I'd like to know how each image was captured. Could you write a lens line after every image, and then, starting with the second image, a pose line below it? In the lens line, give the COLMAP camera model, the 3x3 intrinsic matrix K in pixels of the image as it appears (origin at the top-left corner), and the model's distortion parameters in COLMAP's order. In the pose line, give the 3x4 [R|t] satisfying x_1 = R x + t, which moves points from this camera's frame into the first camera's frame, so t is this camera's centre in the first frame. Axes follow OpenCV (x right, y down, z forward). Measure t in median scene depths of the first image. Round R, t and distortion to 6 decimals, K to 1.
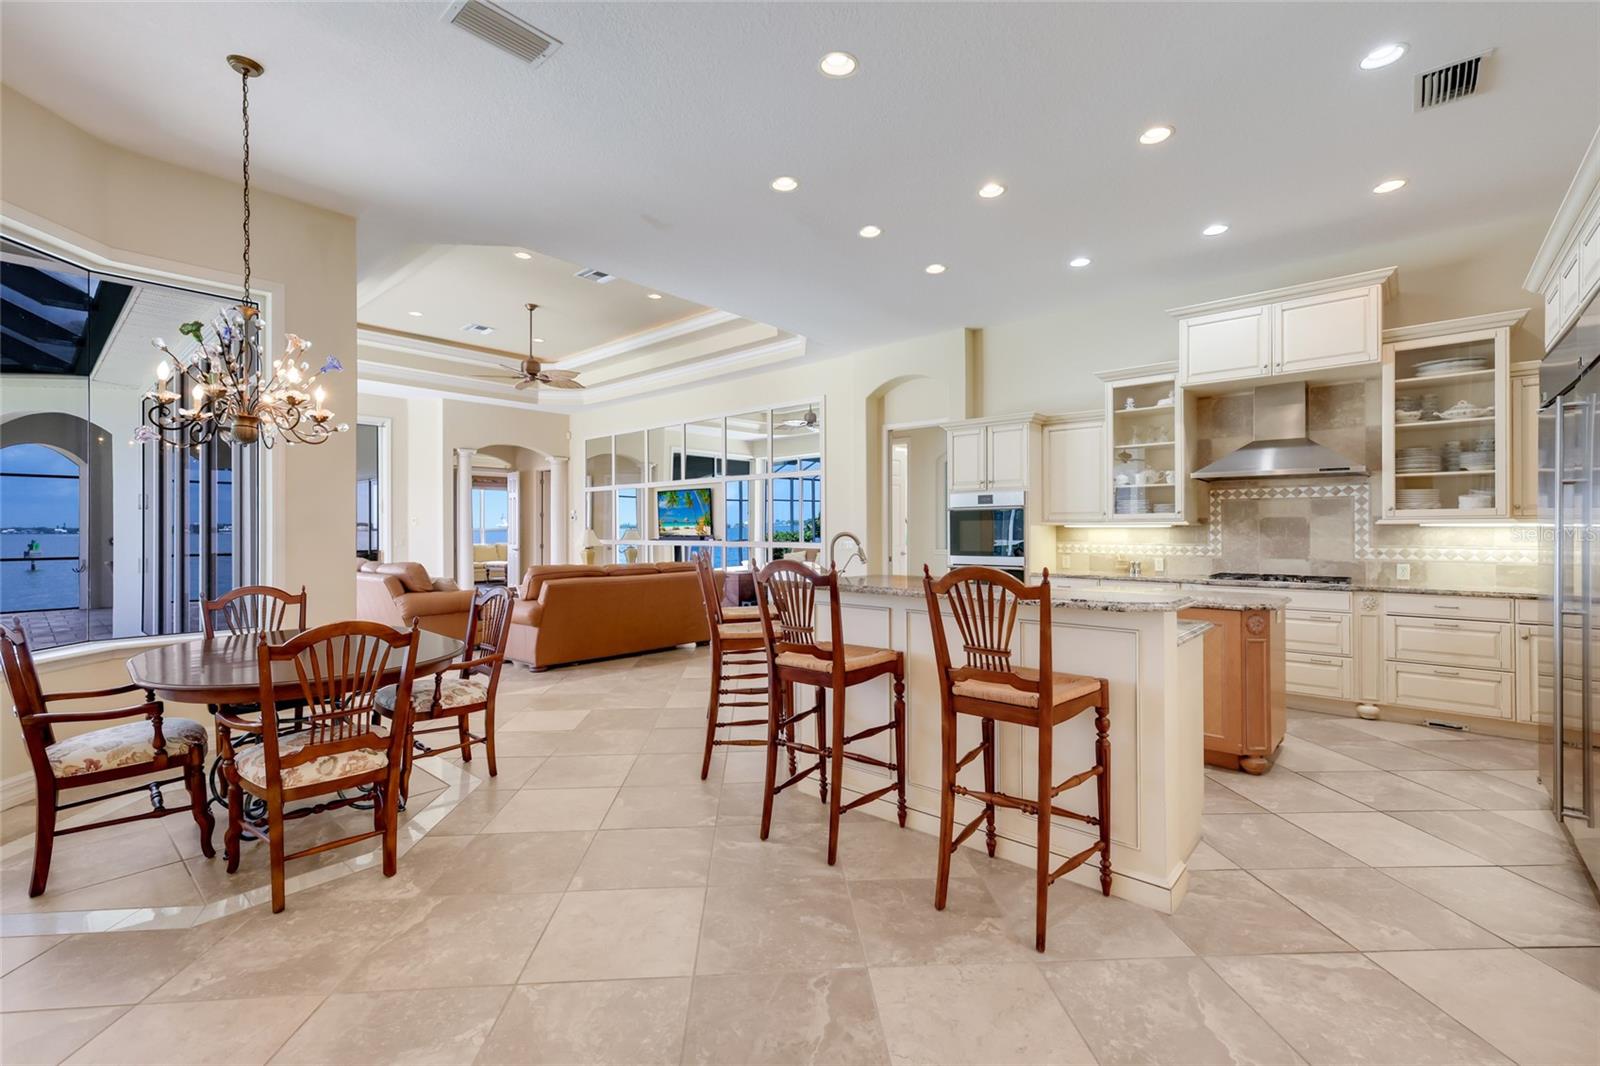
lens RADIAL K [[708.9, 0, 774.5], [0, 708.9, 528.9], [0, 0, 1]] dist [0.000396, 0.001130]
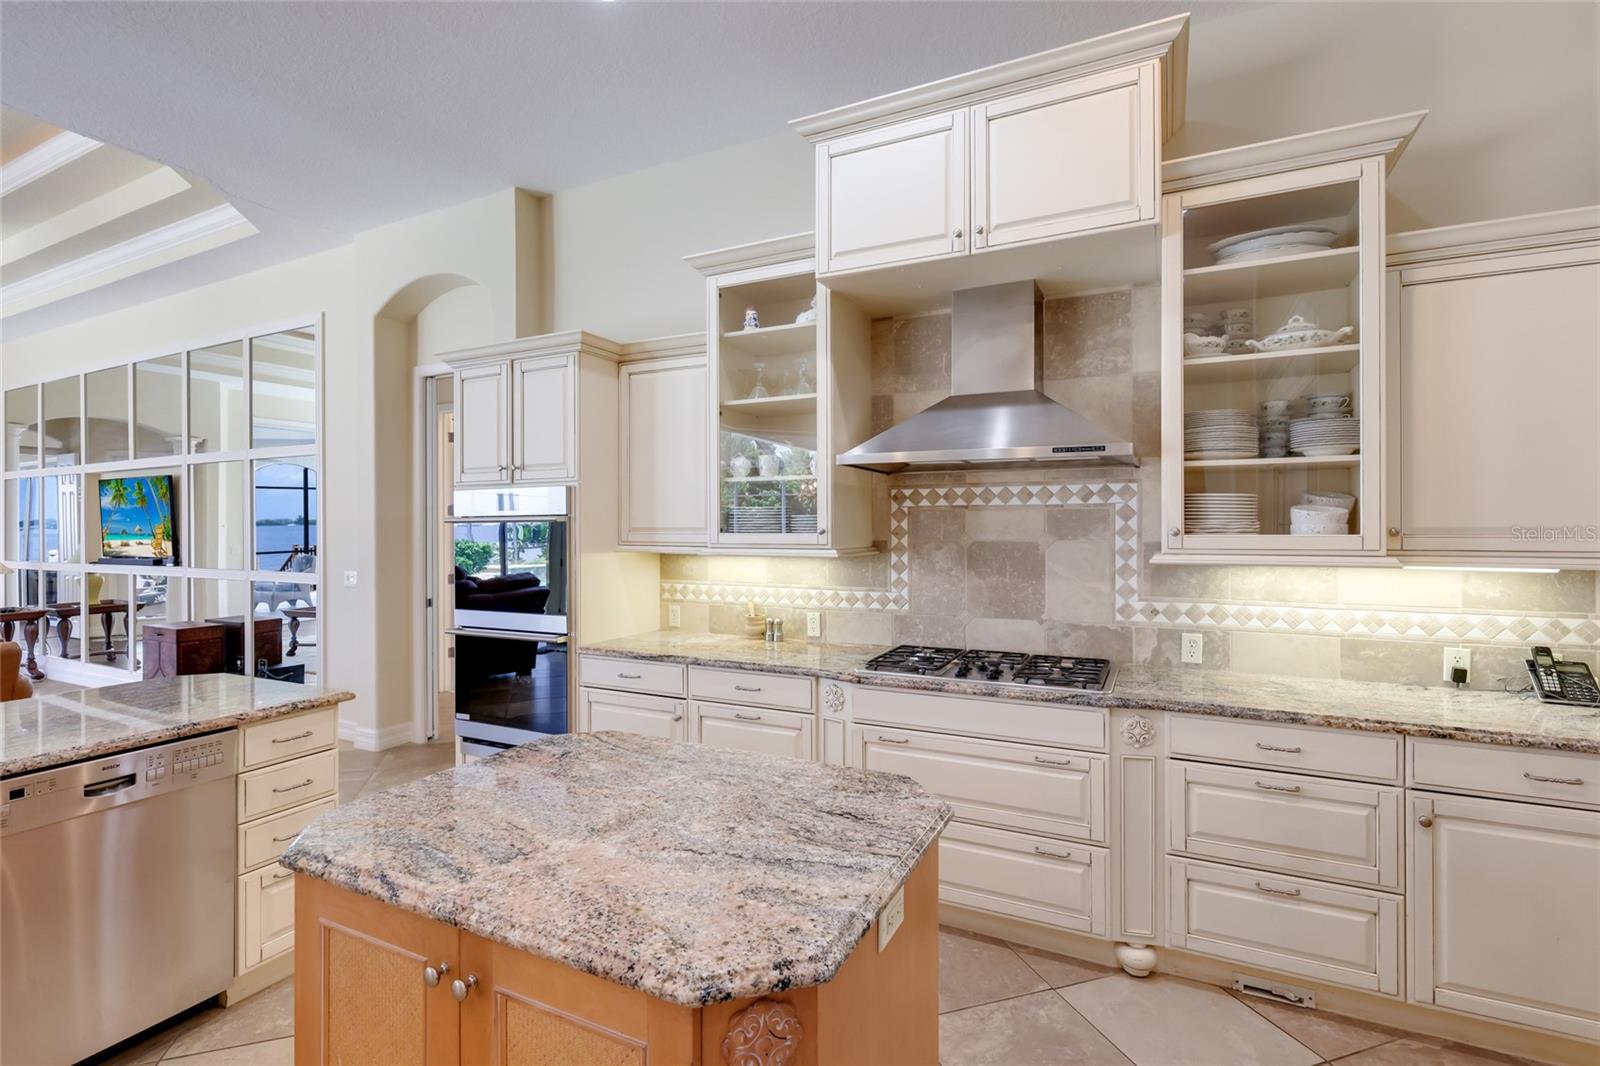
lens RADIAL K [[734.0, 0, 799.9], [0, 734.0, 527.8], [0, 0, 1]] dist [-0.004497, -0.000172]
pose [[0.962997, -0.004609, 0.269473, 0.440261], [0.002464, 0.999963, 0.008298, -0.033273], [-0.269501, -0.007327, 0.962972, 0.532087]]
